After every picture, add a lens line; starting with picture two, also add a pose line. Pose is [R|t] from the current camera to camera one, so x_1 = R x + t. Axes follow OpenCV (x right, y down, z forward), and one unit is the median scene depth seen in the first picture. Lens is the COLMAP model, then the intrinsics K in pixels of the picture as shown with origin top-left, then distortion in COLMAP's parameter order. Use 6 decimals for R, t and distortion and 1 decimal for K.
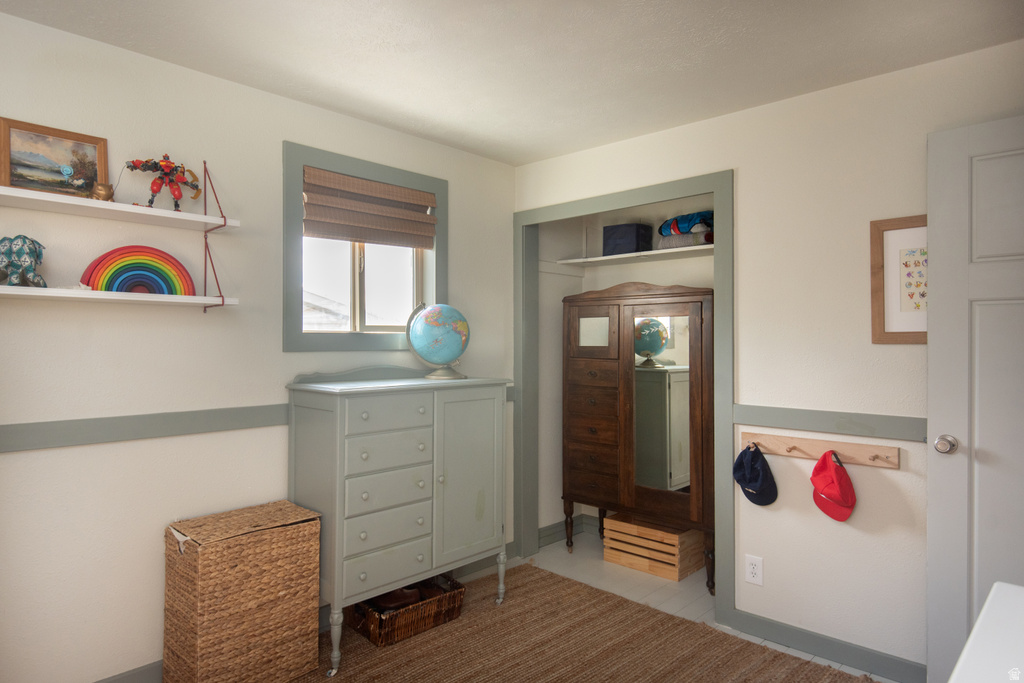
lens RADIAL K [[641.3, 0, 512.0], [0, 641.3, 341.5], [0, 0, 1]] dist [0.026294, -0.037855]
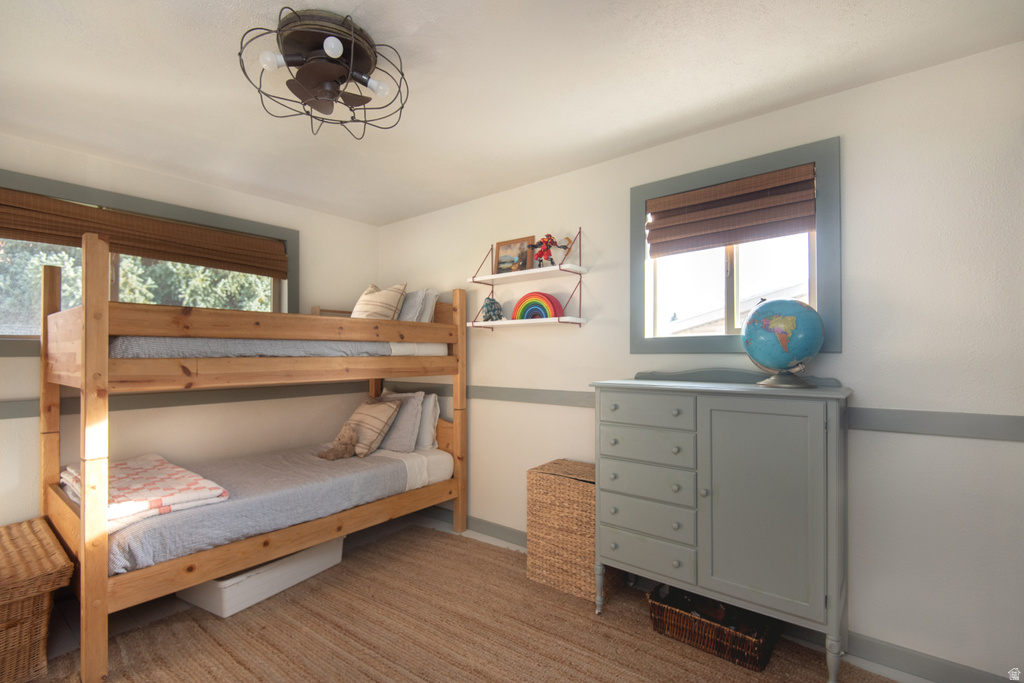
lens RADIAL K [[461.5, 0, 512.0], [0, 461.5, 341.5], [0, 0, 1]] dist [0.038665, -0.024879]
pose [[0.065195, -0.019171, -0.997688, 0.650158], [0.015762, 0.999710, -0.018179, 0.007902], [0.997748, -0.014540, 0.065478, 0.828662]]
